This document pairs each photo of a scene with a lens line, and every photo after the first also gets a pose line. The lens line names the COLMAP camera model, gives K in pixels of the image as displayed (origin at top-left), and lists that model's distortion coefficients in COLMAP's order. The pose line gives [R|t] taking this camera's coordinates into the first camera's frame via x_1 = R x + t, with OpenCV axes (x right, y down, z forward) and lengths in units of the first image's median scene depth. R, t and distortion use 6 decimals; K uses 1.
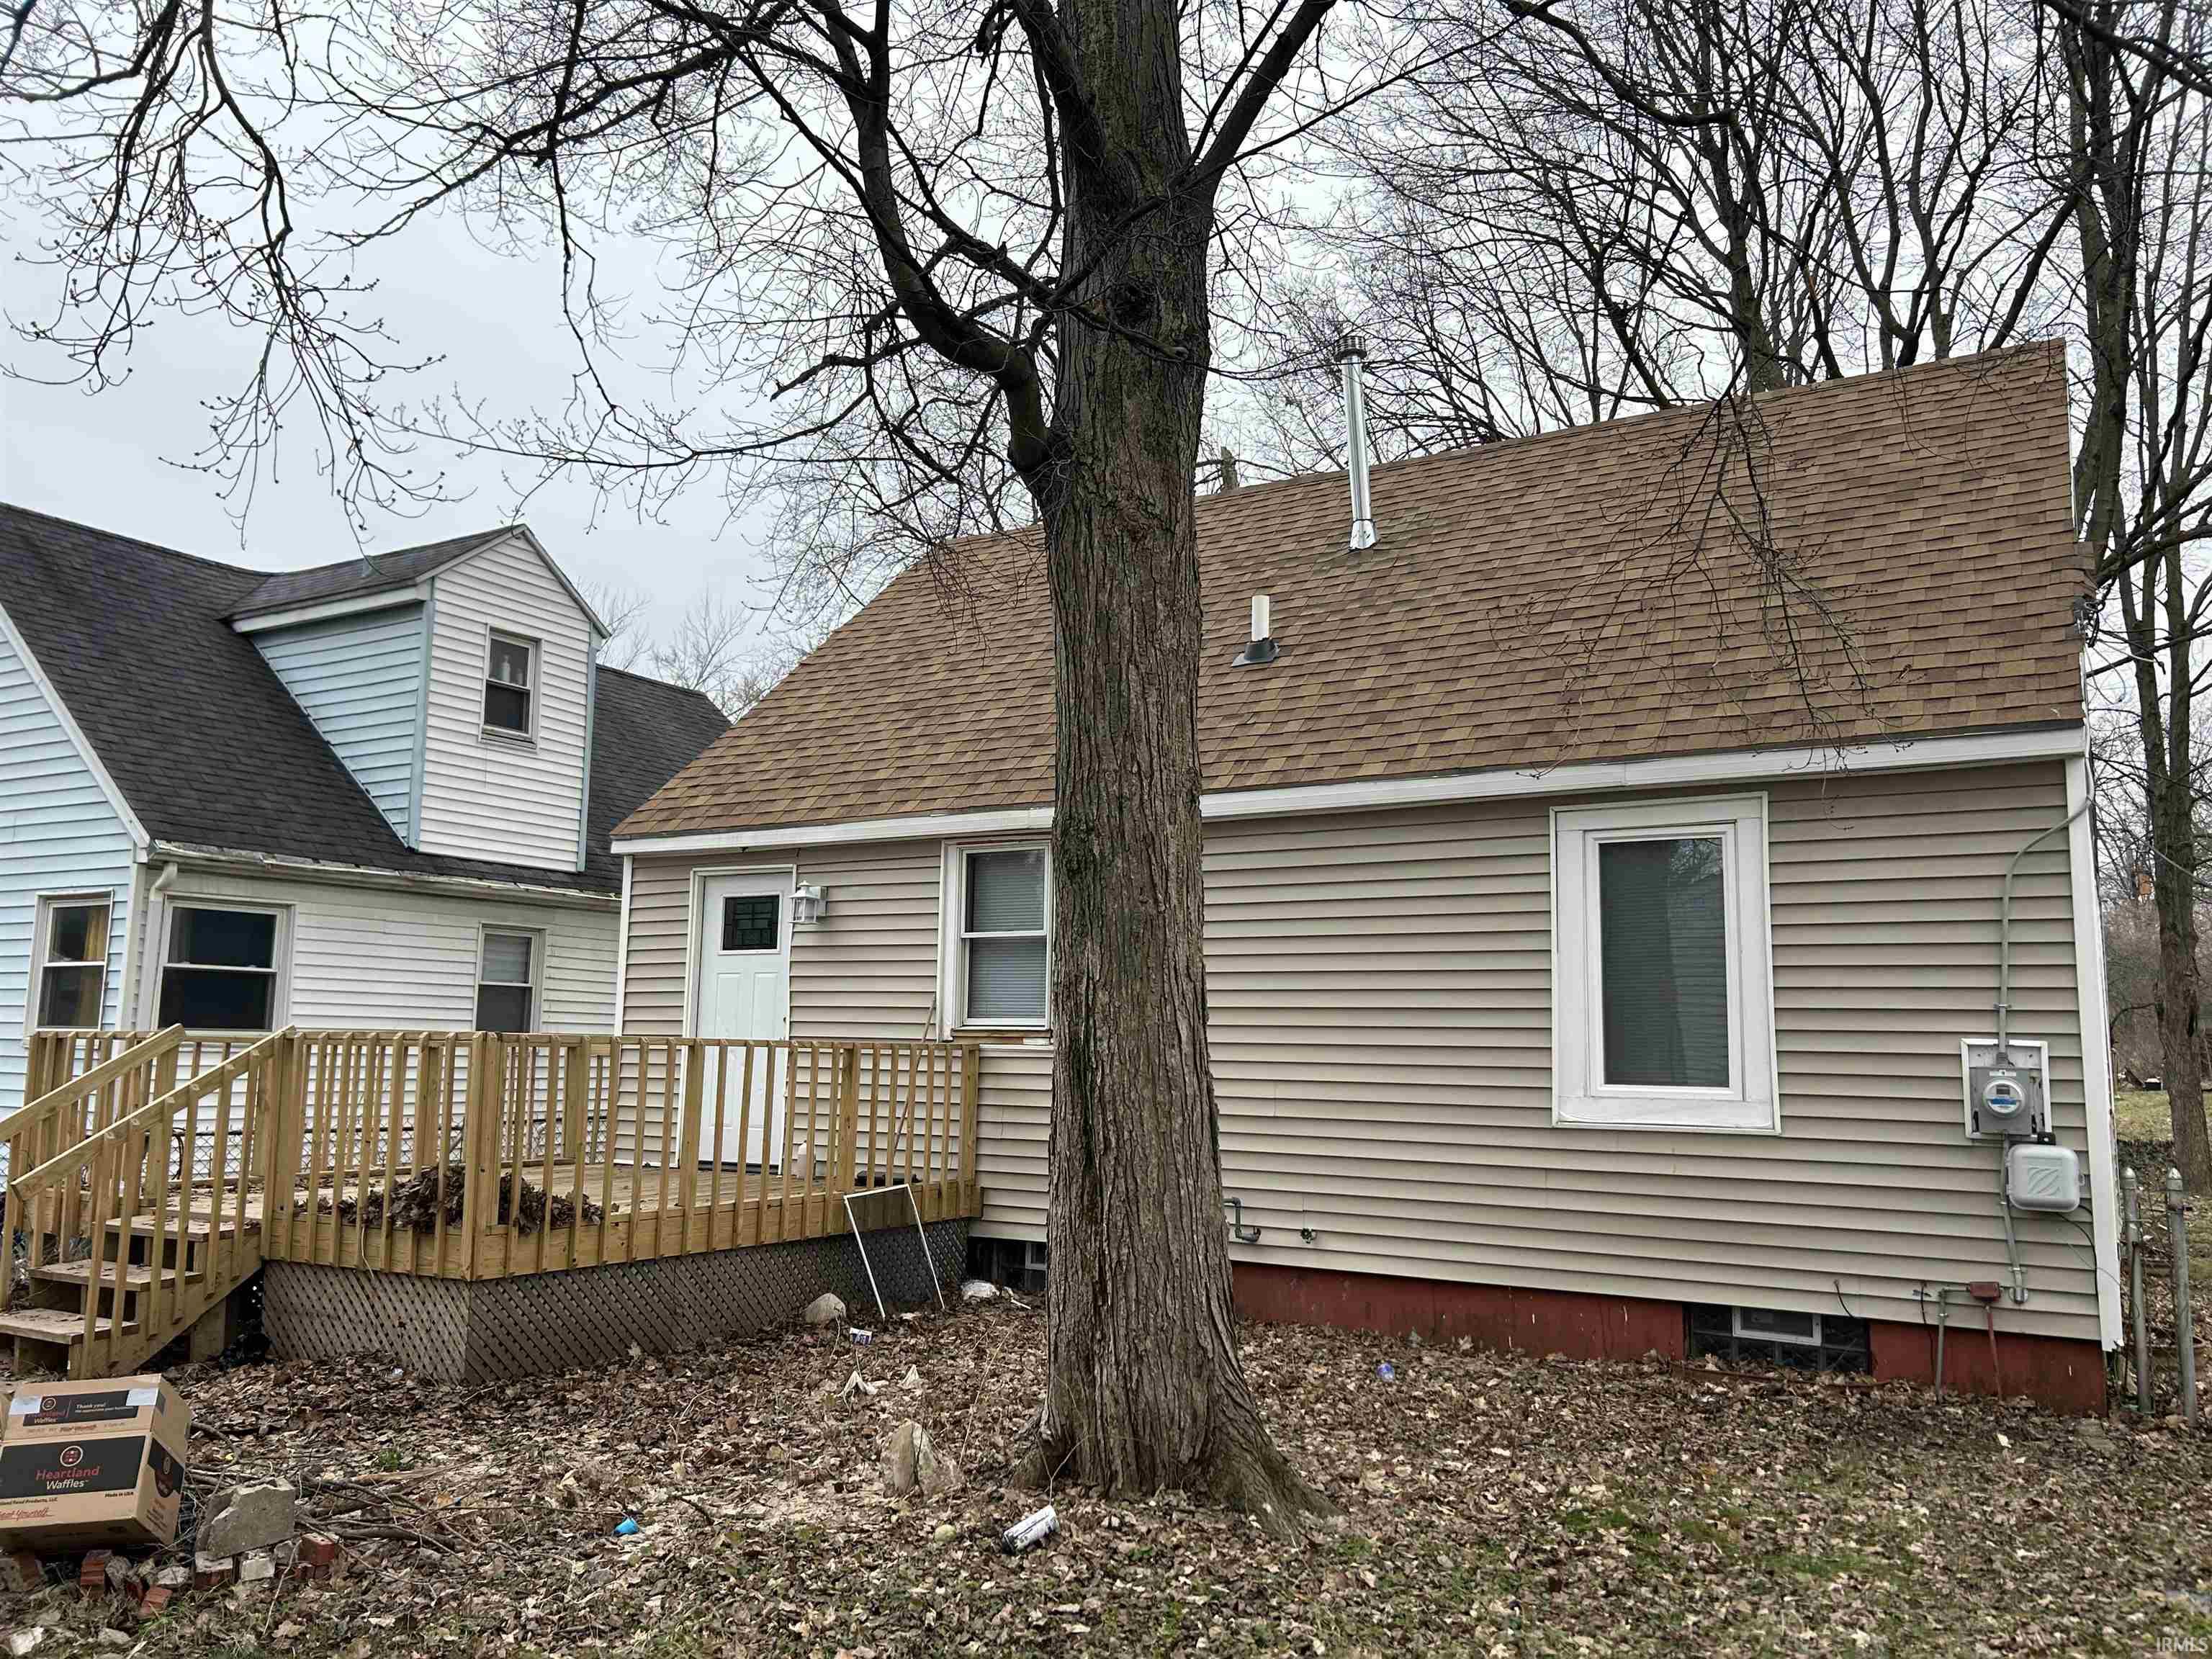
lens RADIAL K [[1705.7, 0, 1106.7], [0, 1705.7, 833.0], [0, 0, 1]] dist [0.007296, -0.010471]
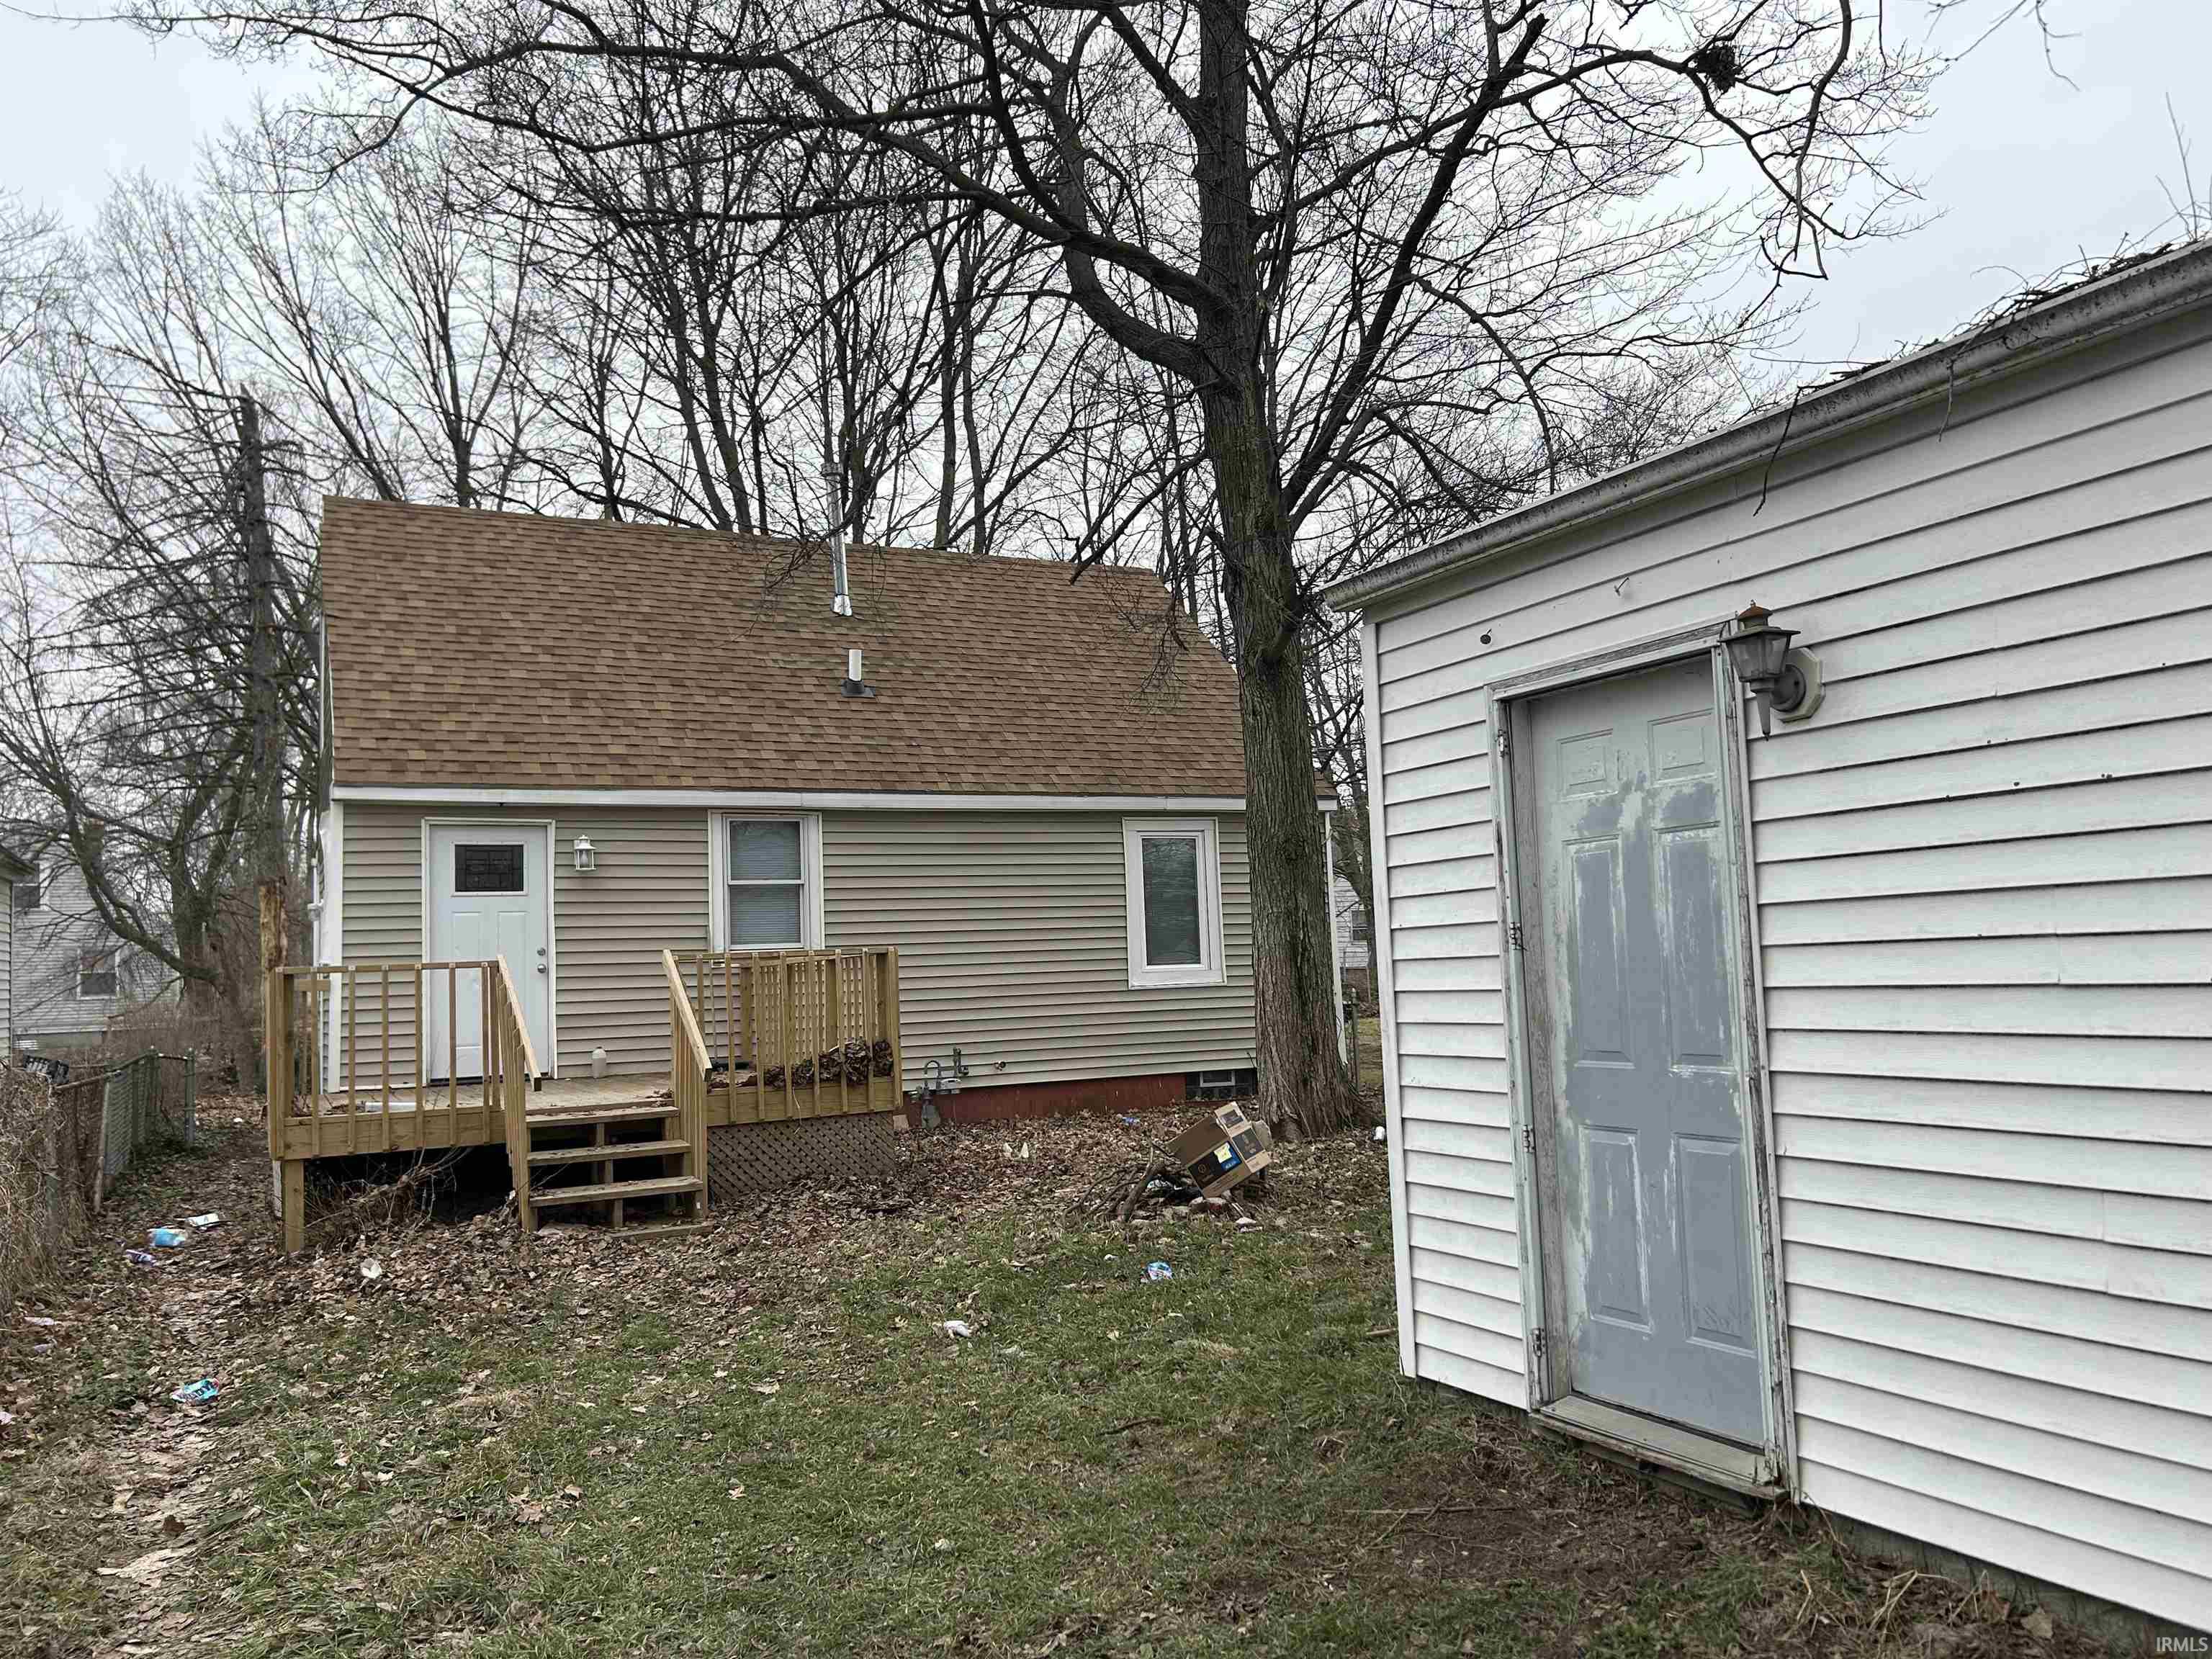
lens RADIAL K [[1705.7, 0, 1114.2], [0, 1705.7, 835.2], [0, 0, 1]] dist [0.007296, -0.010471]
pose [[0.500466, 0.029050, 0.865268, -1.328775], [-0.066042, 0.997806, 0.004699, -0.003663], [-0.863233, -0.059496, 0.501287, 0.088798]]
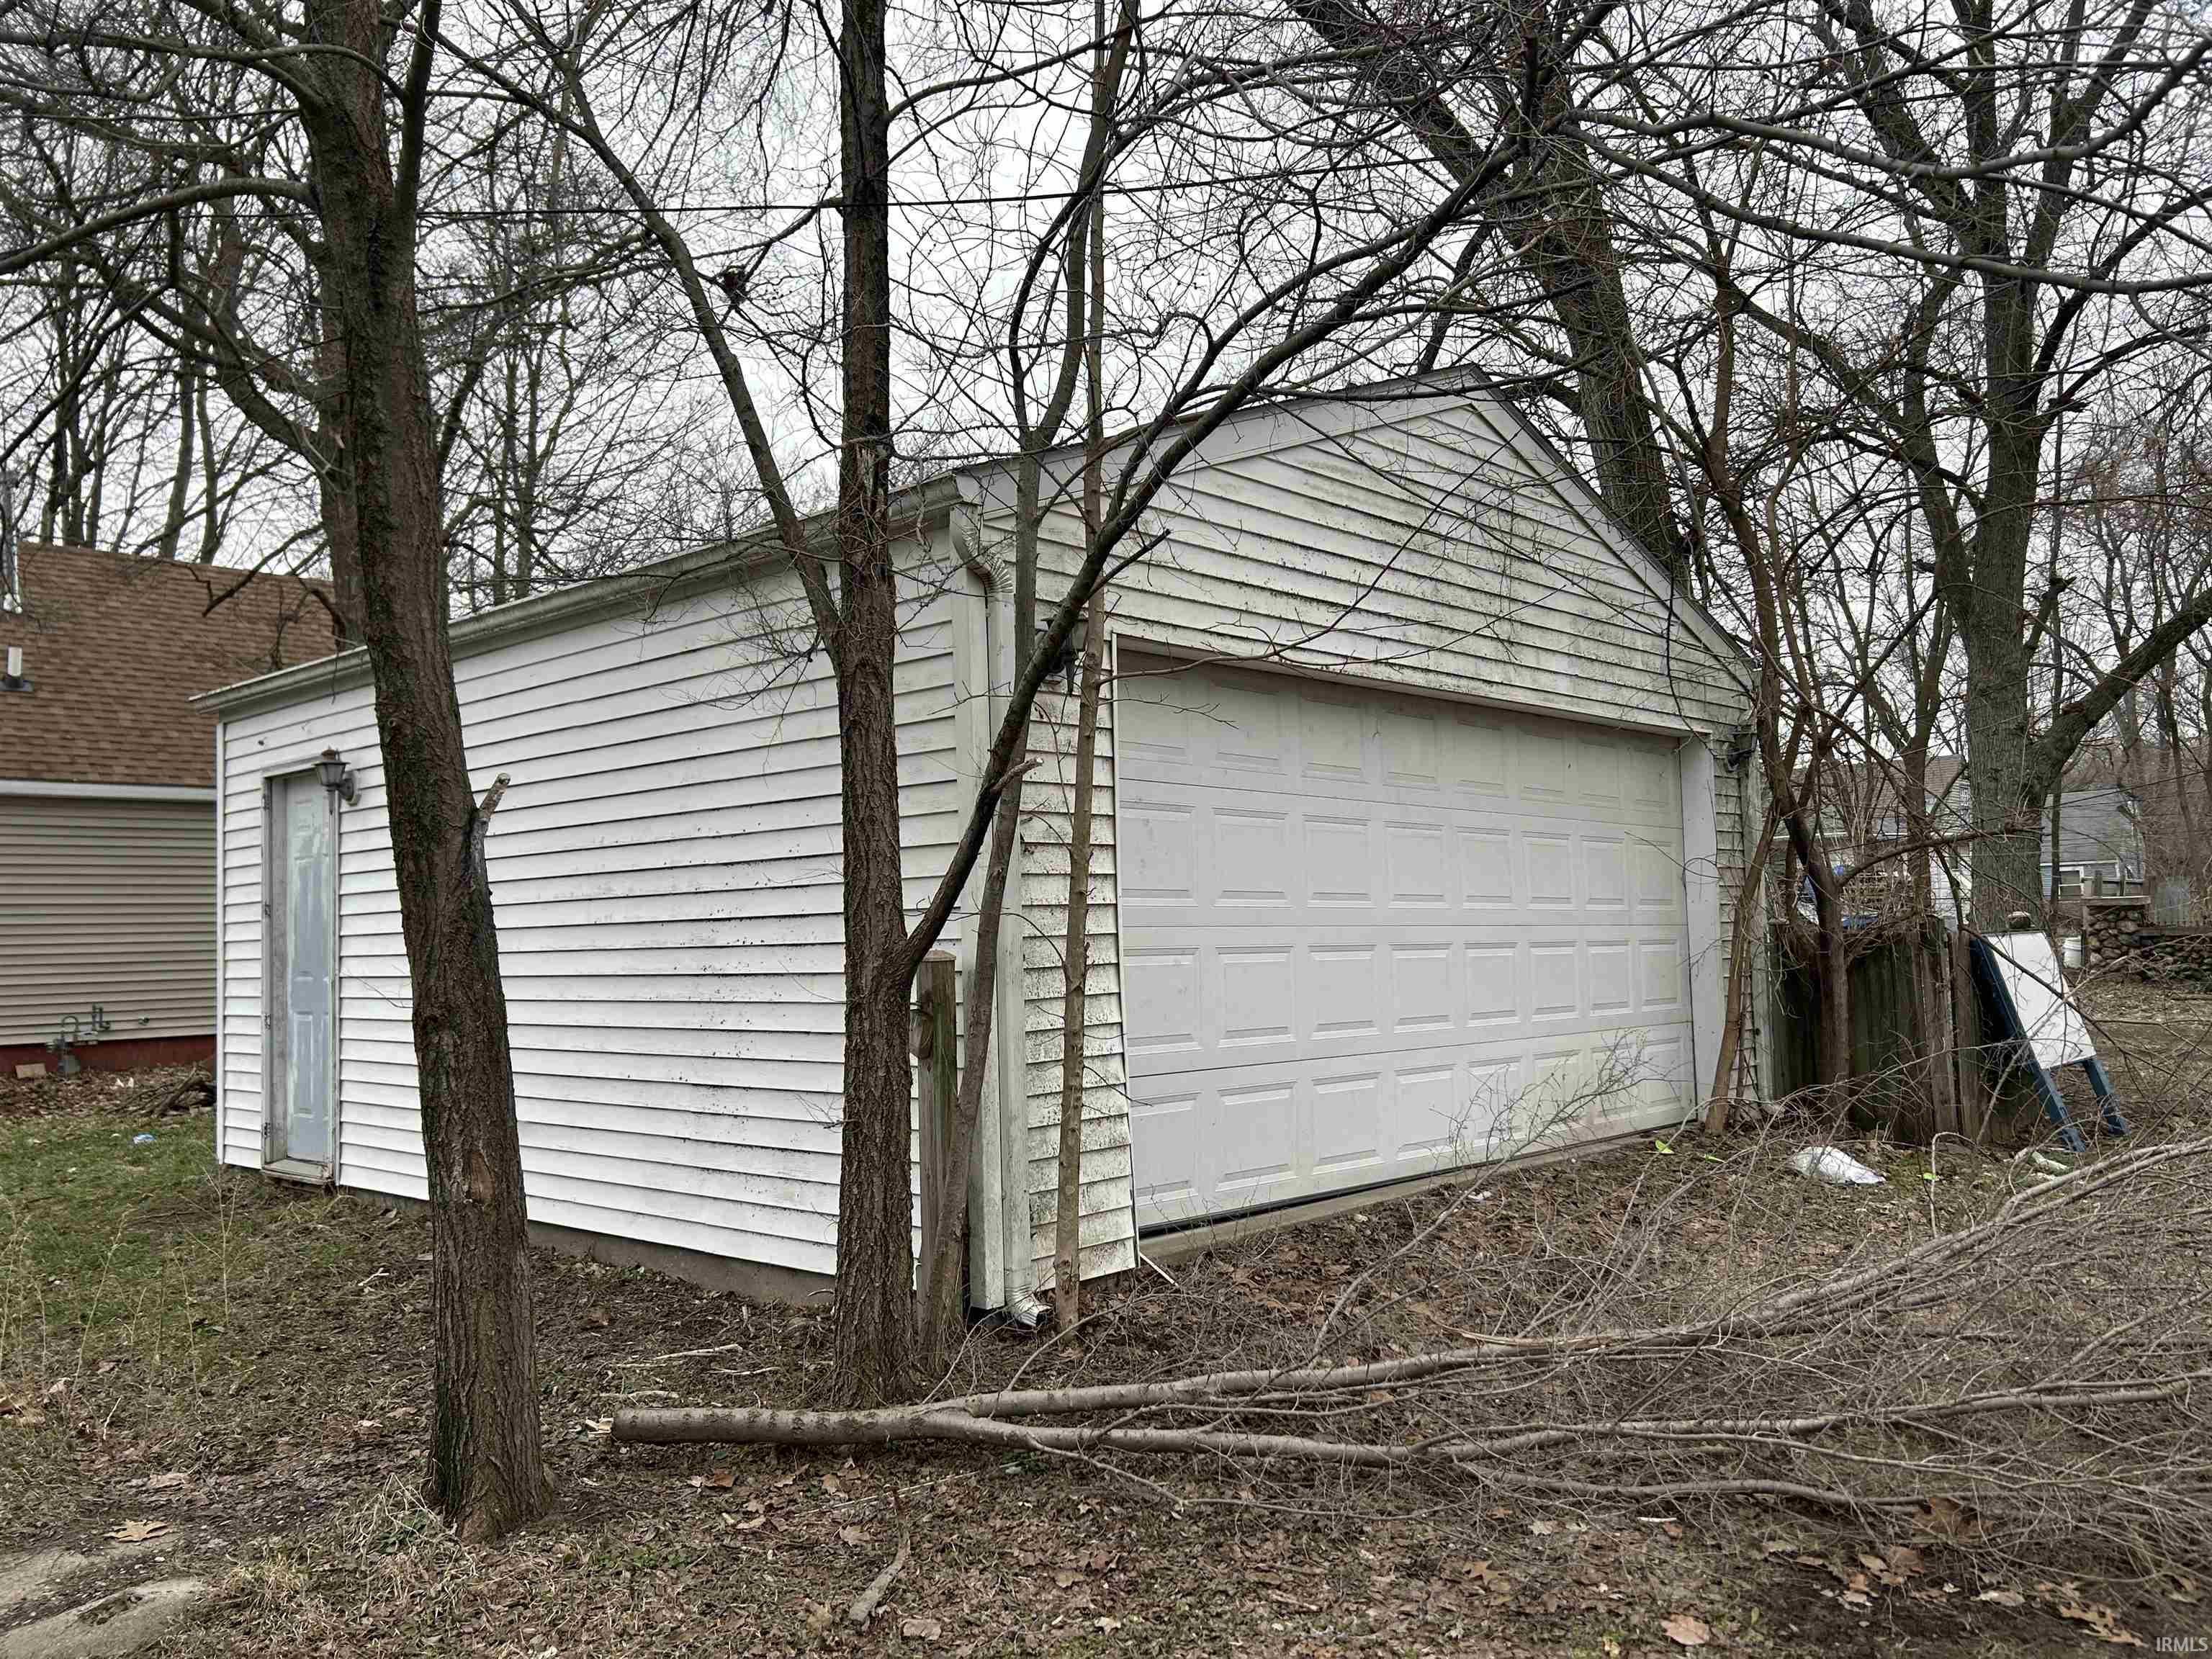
lens RADIAL K [[1705.7, 0, 1107.4], [0, 1705.7, 834.8], [0, 0, 1]] dist [0.007296, -0.010471]
pose [[0.159088, 0.035994, 0.986608, -1.678038], [-0.103887, 0.994397, -0.019527, -0.049493], [-0.981783, -0.099390, 0.161936, -0.366022]]
